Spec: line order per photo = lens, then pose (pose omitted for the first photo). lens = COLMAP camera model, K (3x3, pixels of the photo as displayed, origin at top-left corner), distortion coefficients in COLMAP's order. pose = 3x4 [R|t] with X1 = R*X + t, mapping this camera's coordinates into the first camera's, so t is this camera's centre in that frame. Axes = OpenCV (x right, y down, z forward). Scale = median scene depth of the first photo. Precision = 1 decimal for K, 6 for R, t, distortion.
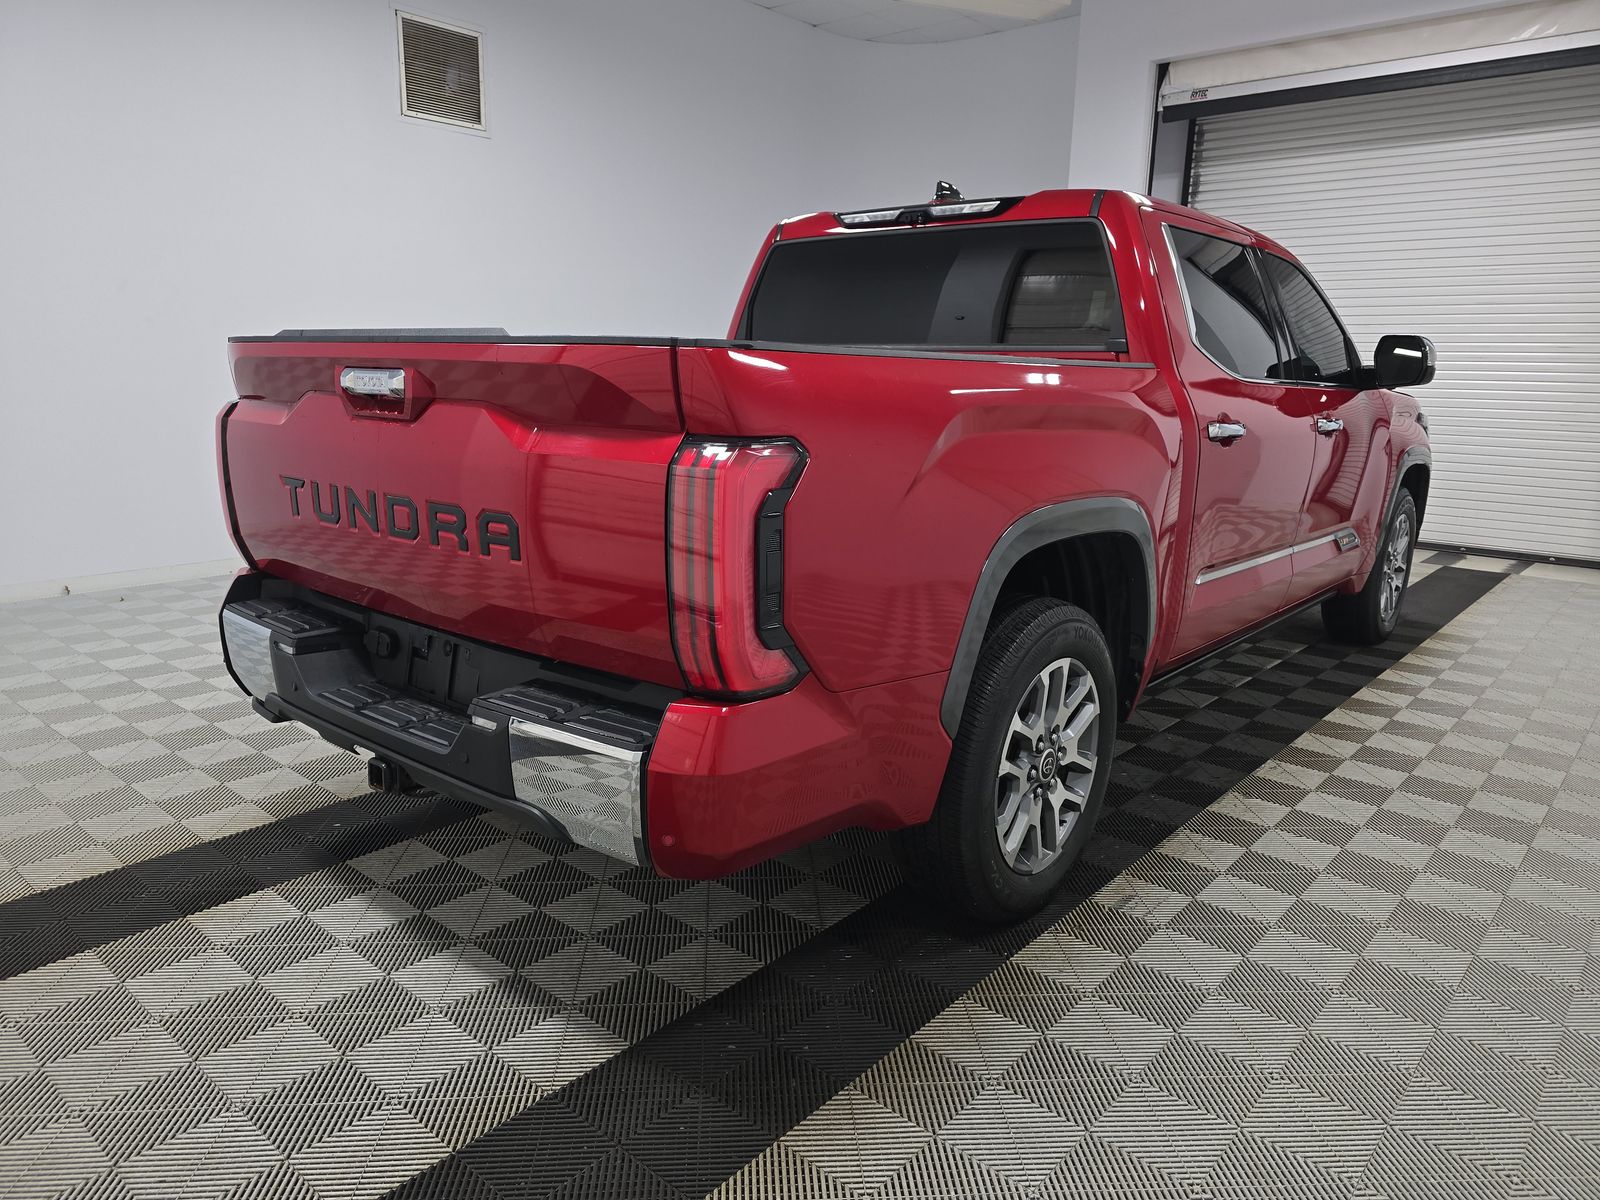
lens RADIAL K [[1064.6, 0, 799.8], [0, 1064.6, 593.7], [0, 0, 1]] dist [0.017289, -0.004290]
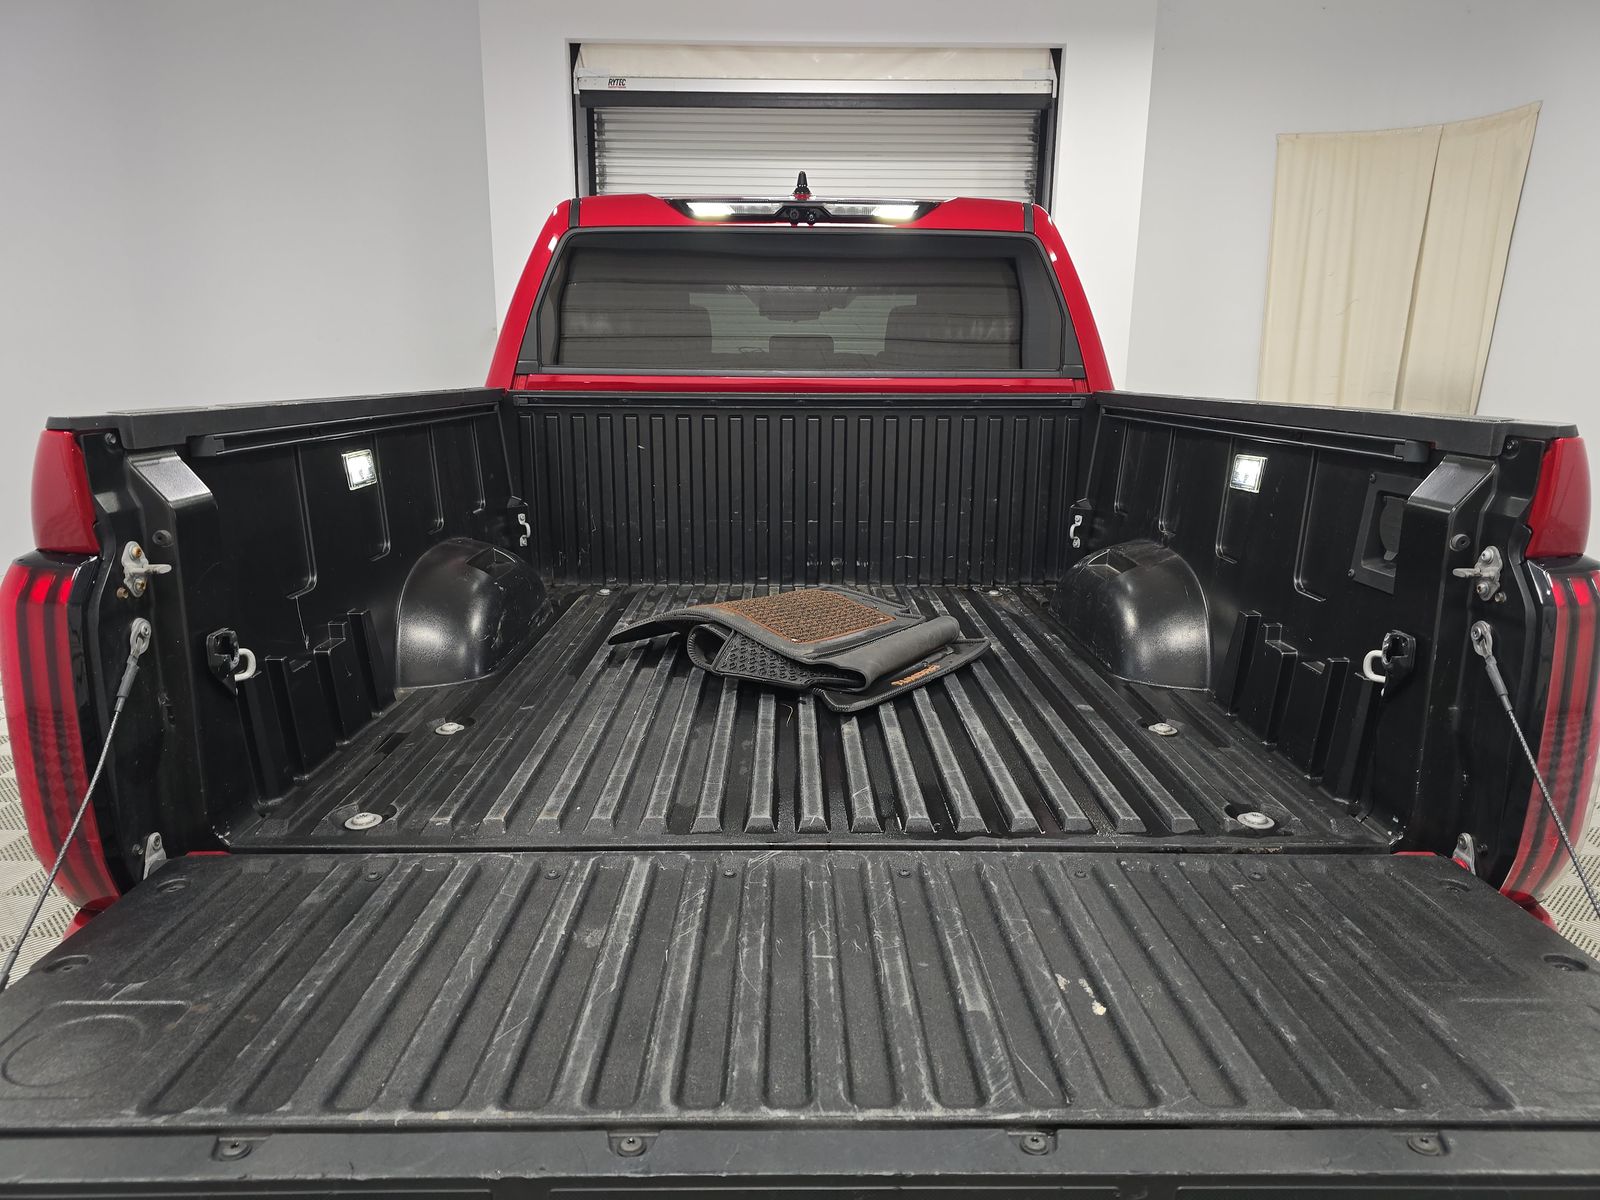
lens RADIAL K [[1058.9, 0, 815.3], [0, 1058.9, 603.2], [0, 0, 1]] dist [0.022893, -0.001560]
pose [[0.758040, -0.164378, 0.631154, -0.411960], [0.147531, 0.985852, 0.079565, -0.110023], [-0.635303, 0.032801, 0.771566, 0.339024]]
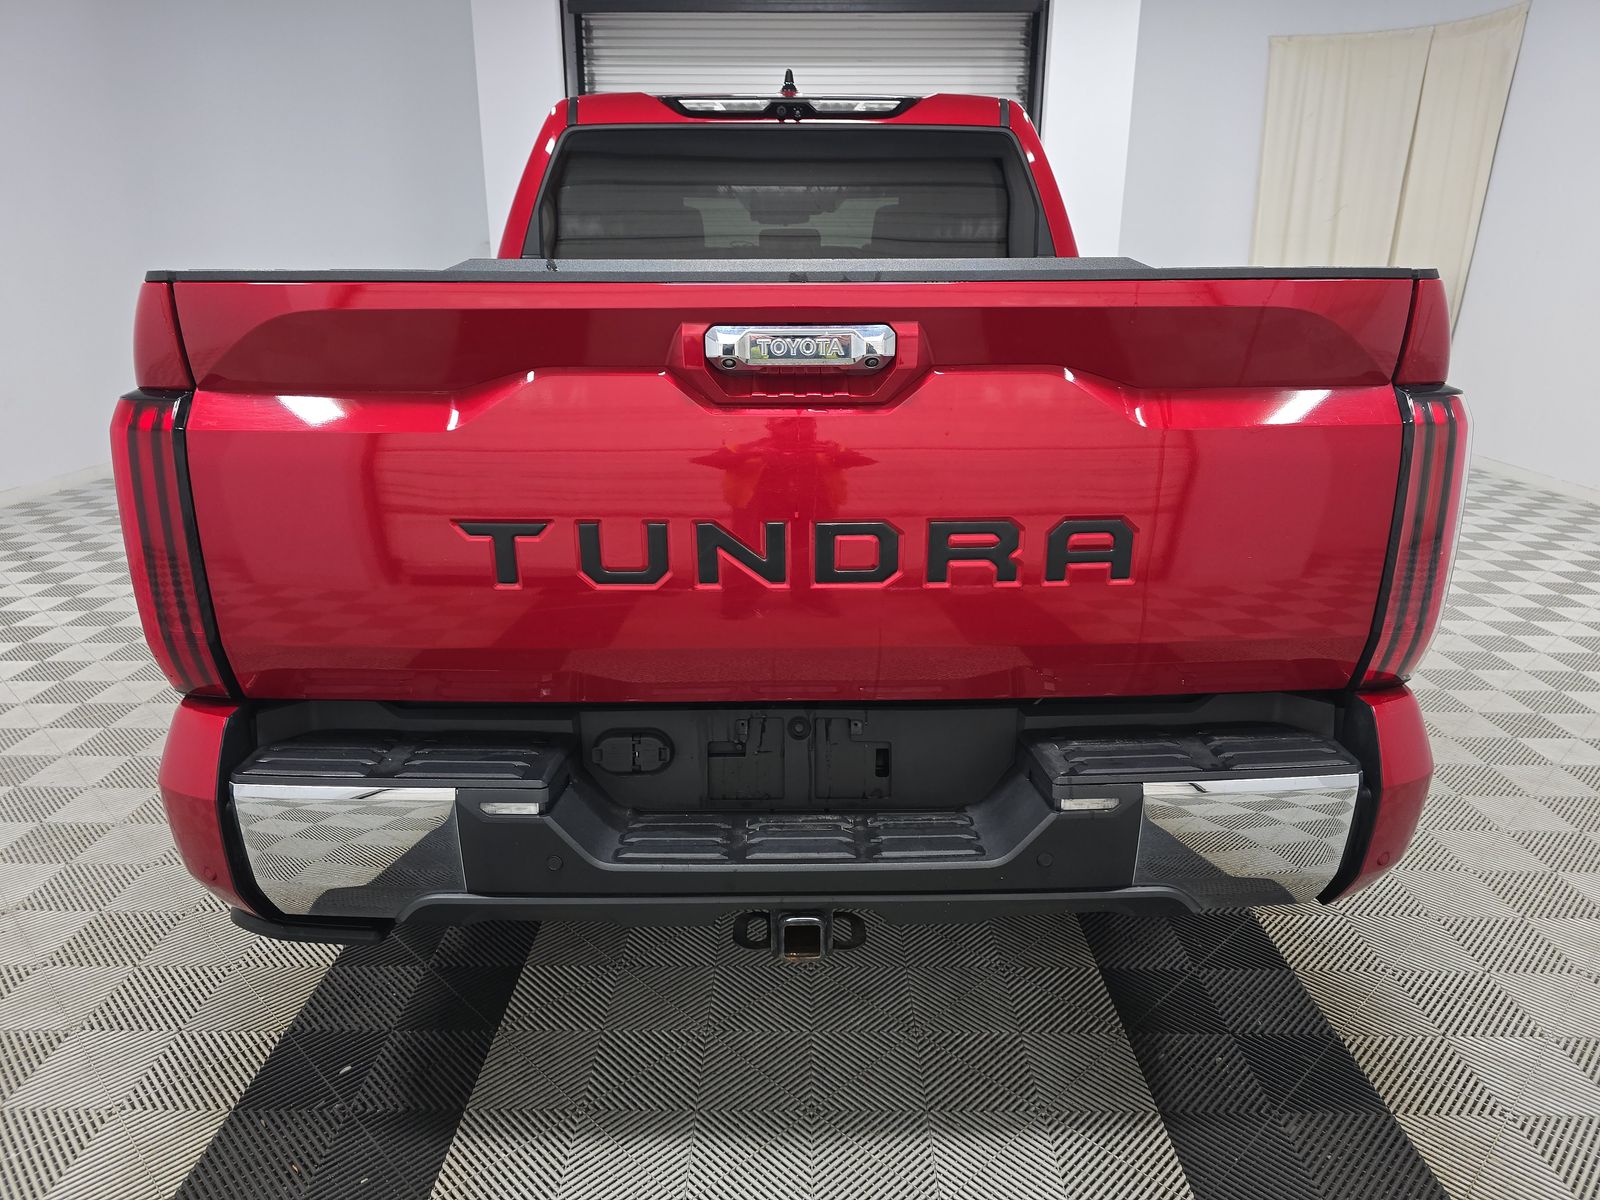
lens RADIAL K [[1064.6, 0, 799.8], [0, 1064.6, 593.7], [0, 0, 1]] dist [0.017289, -0.004290]
pose [[0.762546, -0.204217, 0.613856, -0.454036], [0.151435, 0.978853, 0.137528, -0.079652], [-0.628960, -0.011912, 0.777346, 0.289301]]
